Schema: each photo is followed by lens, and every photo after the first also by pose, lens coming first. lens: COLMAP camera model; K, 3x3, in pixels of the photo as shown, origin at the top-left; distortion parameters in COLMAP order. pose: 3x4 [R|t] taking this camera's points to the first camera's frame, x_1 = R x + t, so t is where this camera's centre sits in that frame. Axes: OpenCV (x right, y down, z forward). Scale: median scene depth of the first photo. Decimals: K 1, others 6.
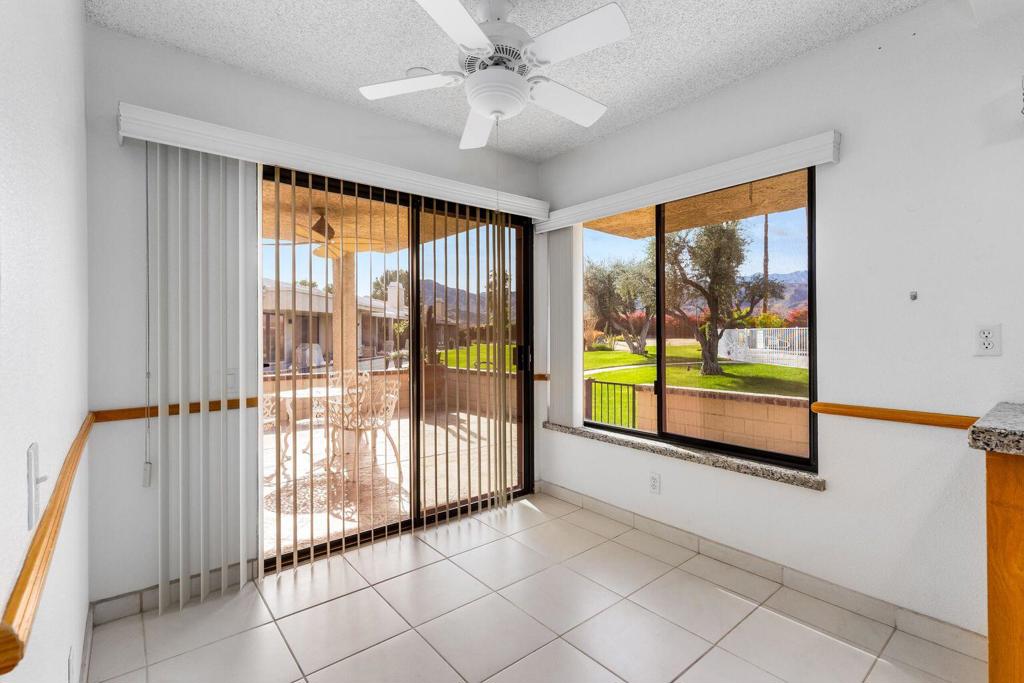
lens RADIAL K [[469.7, 0, 512.0], [0, 469.7, 341.5], [0, 0, 1]] dist [0.001841, 0.000305]
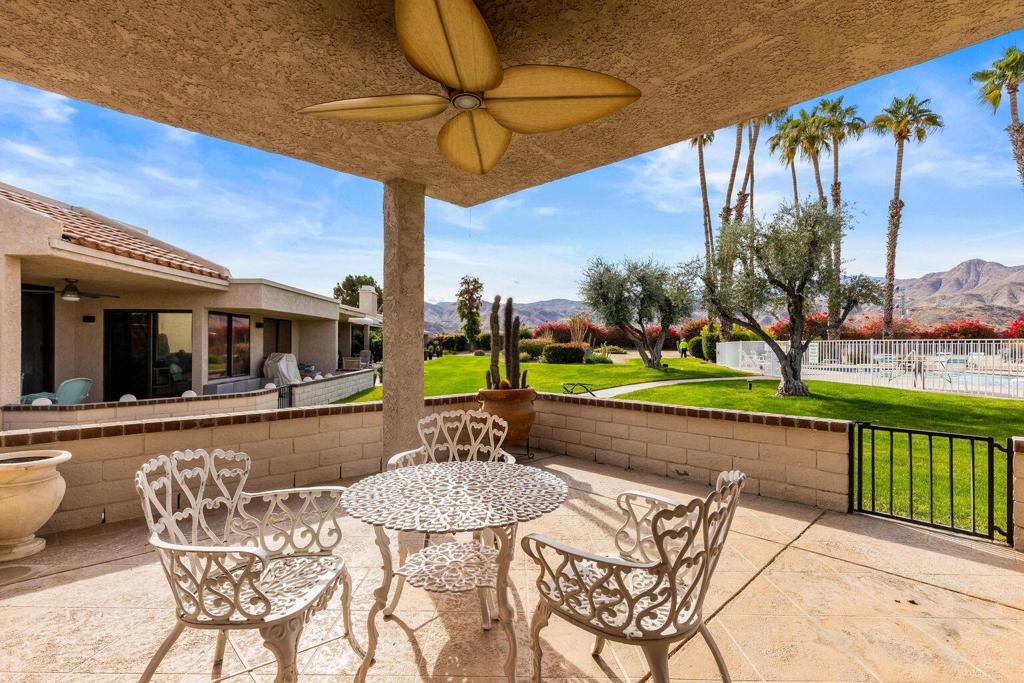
lens RADIAL K [[469.7, 0, 512.0], [0, 469.7, 341.5], [0, 0, 1]] dist [0.001841, 0.000305]
pose [[0.996497, 0.013713, 0.082495, -0.079594], [-0.011821, 0.999657, -0.023383, -0.000985], [-0.082787, 0.022326, 0.996317, 0.120060]]
